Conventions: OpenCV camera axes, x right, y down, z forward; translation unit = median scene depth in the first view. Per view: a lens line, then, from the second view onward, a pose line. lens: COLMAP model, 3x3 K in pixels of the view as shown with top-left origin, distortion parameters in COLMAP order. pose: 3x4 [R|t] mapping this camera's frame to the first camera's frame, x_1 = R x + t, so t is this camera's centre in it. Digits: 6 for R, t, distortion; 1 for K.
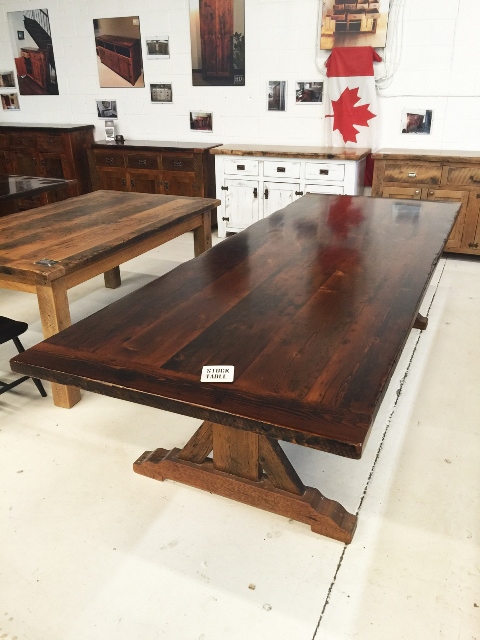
lens RADIAL K [[541.6, 0, 240.0], [0, 541.6, 320.0], [0, 0, 1]] dist [0.096278, -0.152435]
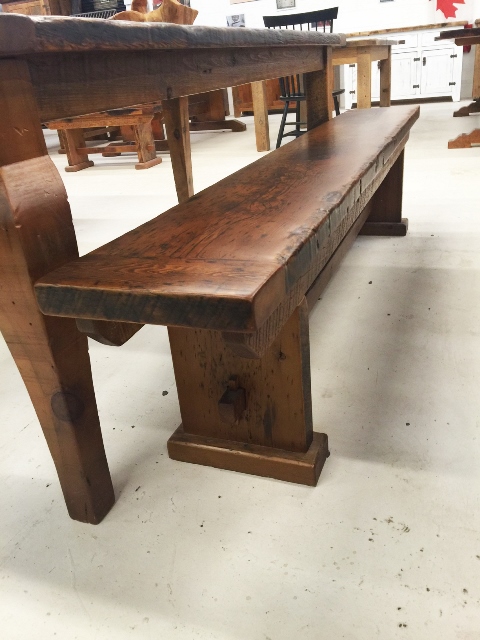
lens RADIAL K [[541.6, 0, 240.0], [0, 541.6, 320.0], [0, 0, 1]] dist [0.096278, -0.152435]
pose [[0.993461, -0.108531, 0.035439, -0.407618], [0.107948, 0.993994, 0.017986, 0.301731], [-0.037178, -0.014042, 0.999210, -0.282791]]
